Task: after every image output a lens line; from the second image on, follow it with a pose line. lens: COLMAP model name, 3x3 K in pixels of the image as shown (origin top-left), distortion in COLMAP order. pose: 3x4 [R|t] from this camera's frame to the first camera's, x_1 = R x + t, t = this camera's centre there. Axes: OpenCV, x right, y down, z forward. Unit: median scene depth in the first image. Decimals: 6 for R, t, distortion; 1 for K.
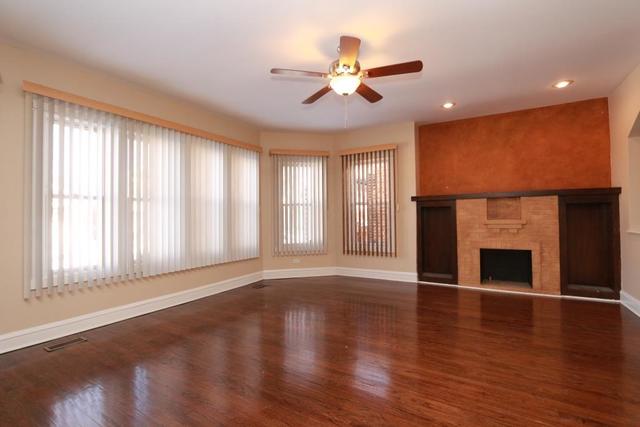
lens RADIAL K [[292.0, 0, 320.0], [0, 292.0, 213.5], [0, 0, 1]] dist [-0.002337, -0.000357]
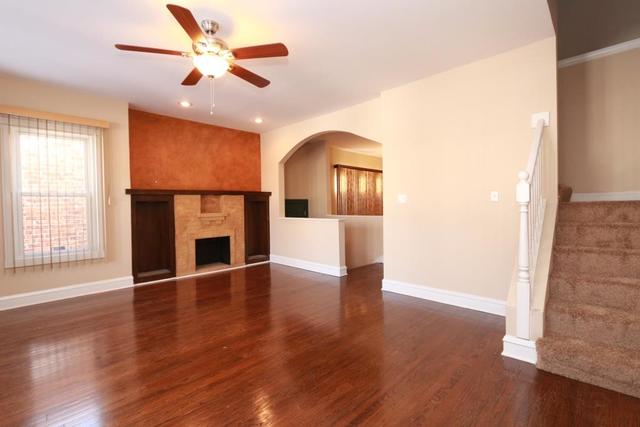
lens RADIAL K [[292.0, 0, 320.0], [0, 292.0, 213.5], [0, 0, 1]] dist [-0.002337, -0.000357]
pose [[0.261017, -0.018987, 0.965147, -0.410152], [0.008612, 0.999813, 0.017339, 0.005086], [-0.965296, 0.003786, 0.261132, 0.245002]]
